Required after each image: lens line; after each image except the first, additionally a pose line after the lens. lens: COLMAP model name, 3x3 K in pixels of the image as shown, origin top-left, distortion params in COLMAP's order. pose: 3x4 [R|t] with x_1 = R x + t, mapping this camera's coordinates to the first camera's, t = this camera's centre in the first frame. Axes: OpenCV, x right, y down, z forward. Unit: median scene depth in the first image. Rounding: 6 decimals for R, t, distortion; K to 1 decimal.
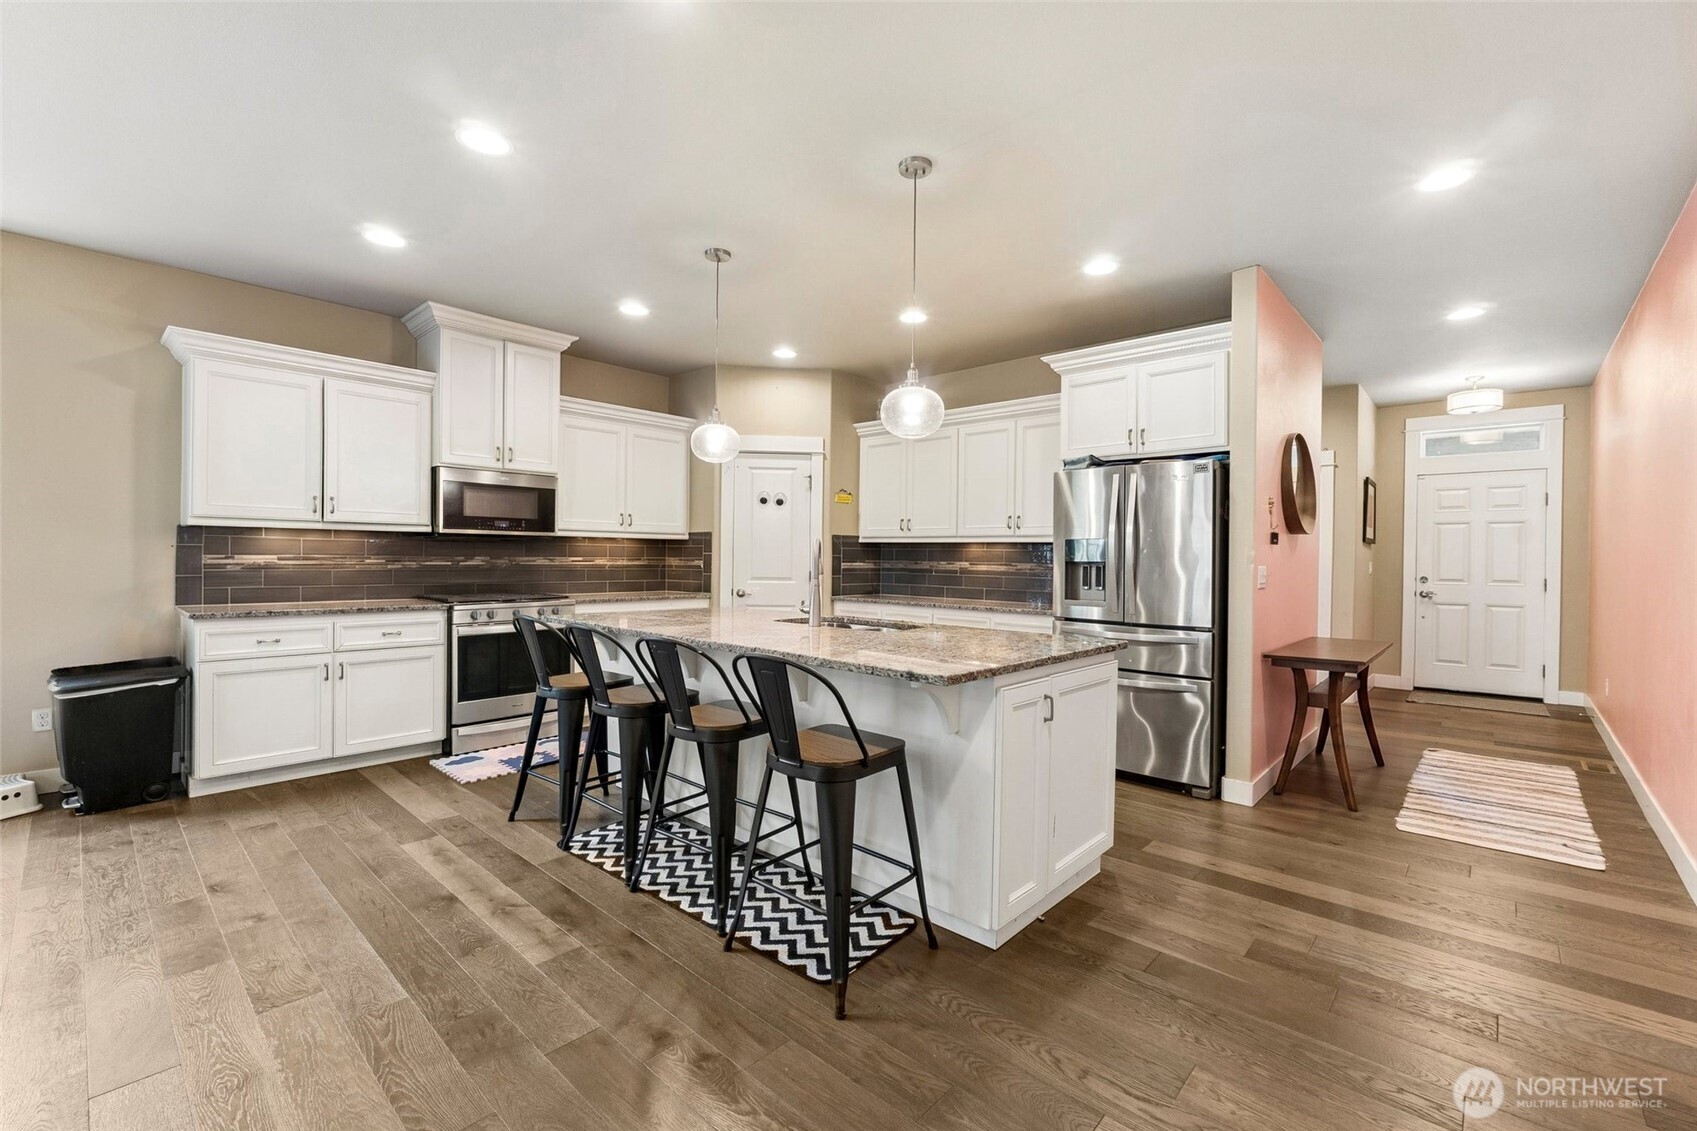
lens RADIAL K [[708.8, 0, 847.7], [0, 708.8, 560.5], [0, 0, 1]] dist [-0.007870, -0.000289]
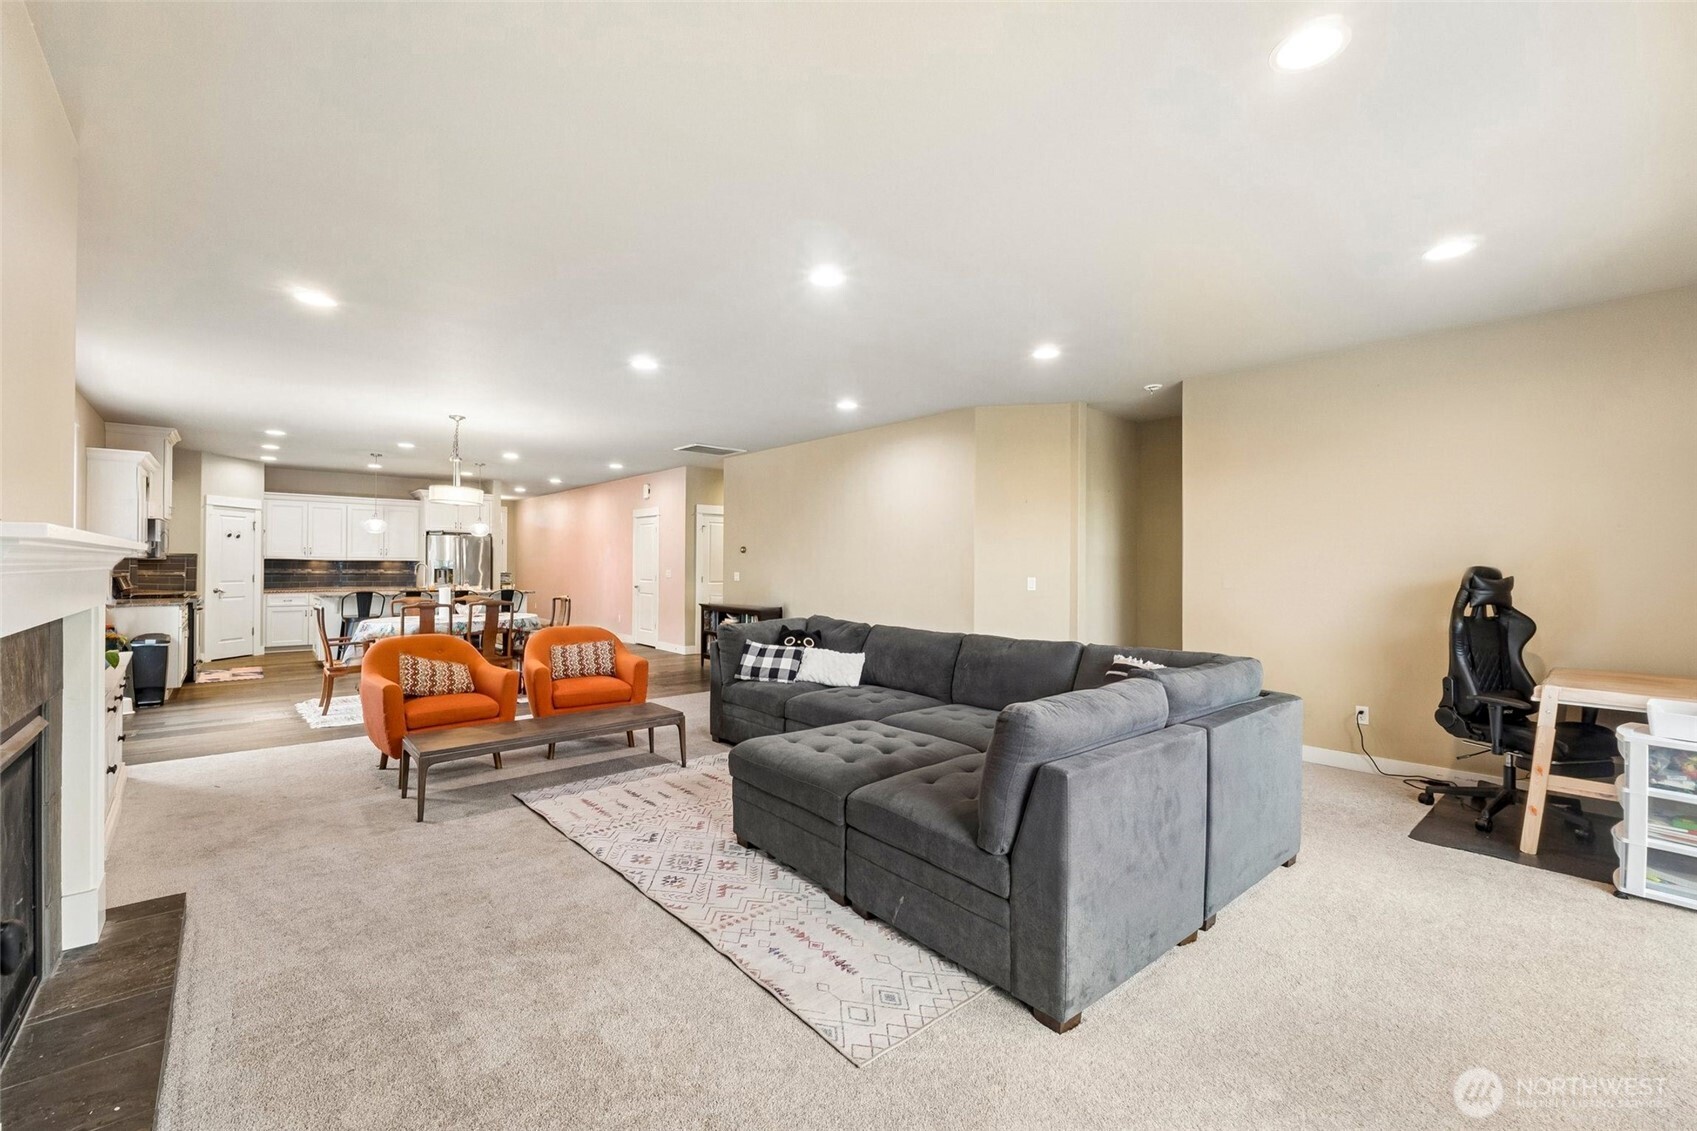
lens RADIAL K [[708.8, 0, 845.8], [0, 708.8, 563.3], [0, 0, 1]] dist [-0.007870, -0.000289]
pose [[0.106354, -0.011890, 0.994257, -1.605329], [0.001250, 0.999929, 0.011825, -0.035615], [-0.994328, -0.000015, 0.106361, -0.624549]]
